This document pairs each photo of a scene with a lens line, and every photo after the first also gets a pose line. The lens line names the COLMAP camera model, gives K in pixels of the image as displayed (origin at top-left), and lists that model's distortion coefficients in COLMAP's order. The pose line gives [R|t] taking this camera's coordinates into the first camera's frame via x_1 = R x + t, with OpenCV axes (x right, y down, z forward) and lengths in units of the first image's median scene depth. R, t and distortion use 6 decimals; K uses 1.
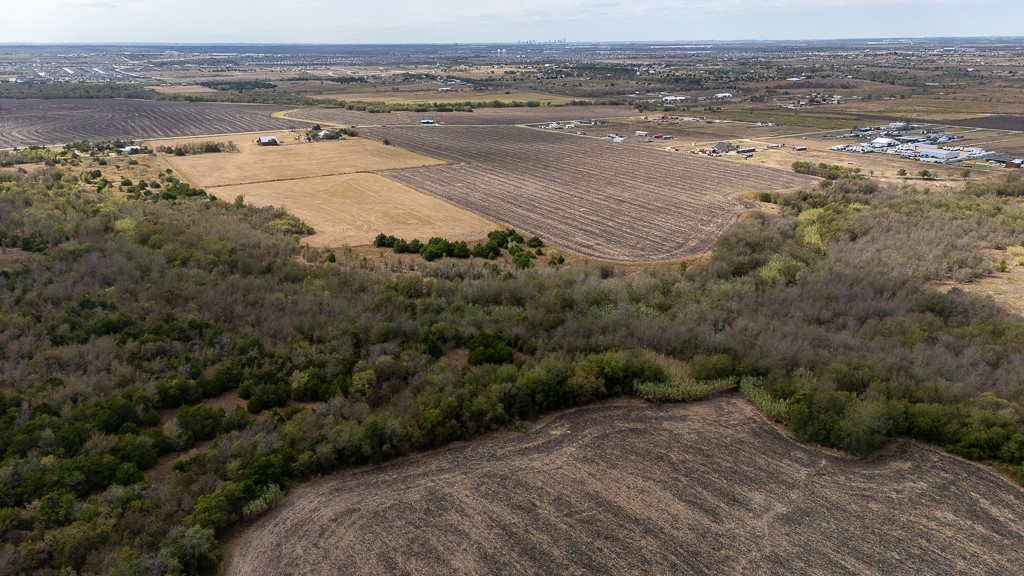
lens RADIAL K [[752.3, 0, 513.4], [0, 752.3, 289.7], [0, 0, 1]] dist [0.074974, -0.062084]
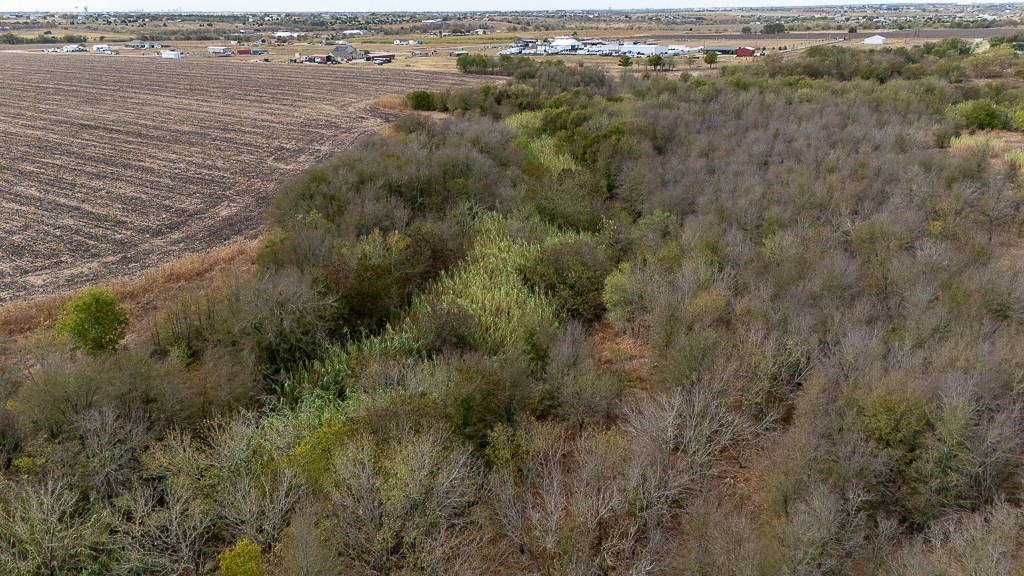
lens RADIAL K [[752.3, 0, 513.4], [0, 752.3, 287.7], [0, 0, 1]] dist [0.074974, -0.062084]
pose [[0.900872, -0.152297, 0.406492, 0.180164], [0.140628, 0.988325, 0.058627, -0.026715], [-0.410675, 0.004348, 0.911772, 0.569295]]
